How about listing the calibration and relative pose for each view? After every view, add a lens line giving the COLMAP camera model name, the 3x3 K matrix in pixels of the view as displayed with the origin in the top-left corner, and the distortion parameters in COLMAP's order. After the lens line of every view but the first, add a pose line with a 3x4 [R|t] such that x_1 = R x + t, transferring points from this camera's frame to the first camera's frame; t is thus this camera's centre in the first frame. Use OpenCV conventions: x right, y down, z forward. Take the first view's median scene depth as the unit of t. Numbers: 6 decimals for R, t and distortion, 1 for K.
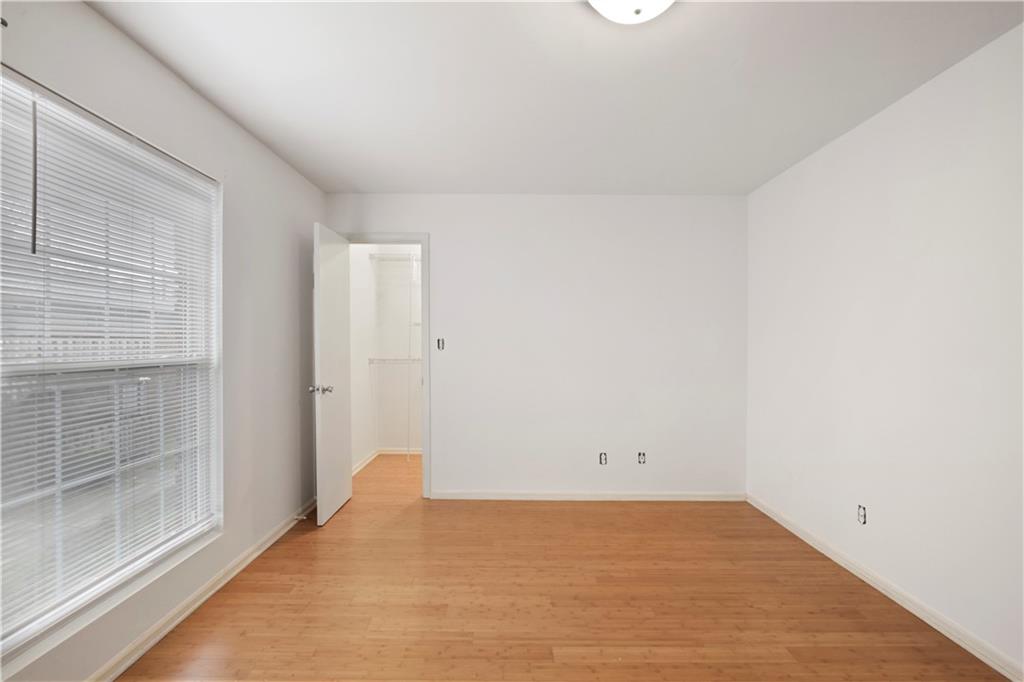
lens RADIAL K [[485.5, 0, 511.5], [0, 485.5, 327.2], [0, 0, 1]] dist [-0.026833, 0.005595]
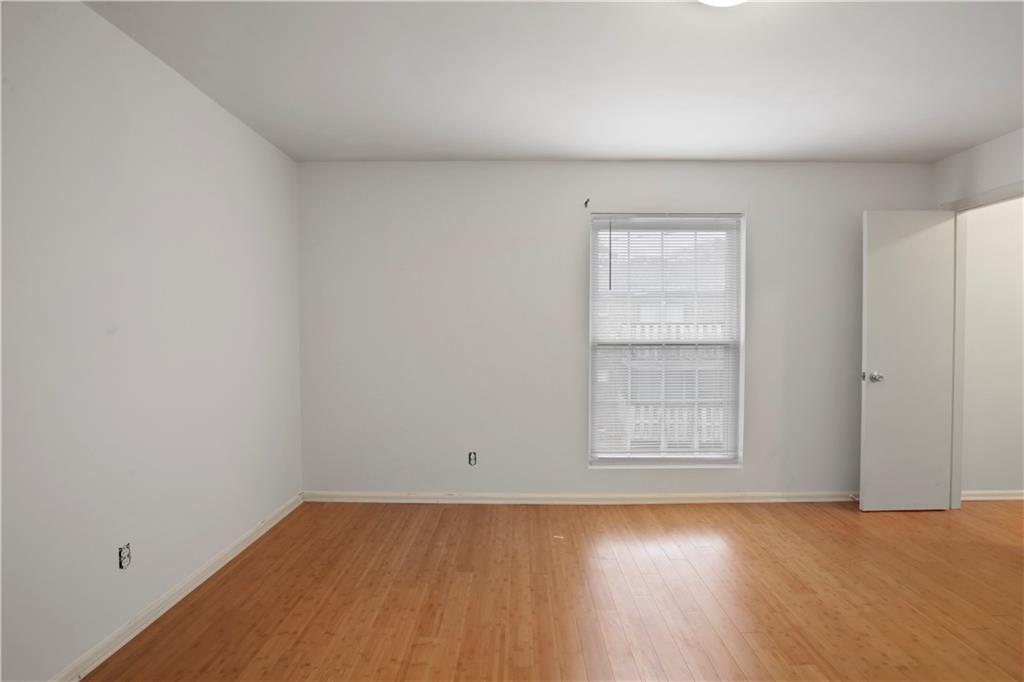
lens RADIAL K [[485.5, 0, 511.5], [0, 485.5, 327.2], [0, 0, 1]] dist [-0.026833, 0.005595]
pose [[-0.012142, 0.001593, -0.999925, 0.785494], [0.024646, 0.999695, 0.001293, 0.006341], [0.999622, -0.024629, -0.012178, 0.355194]]
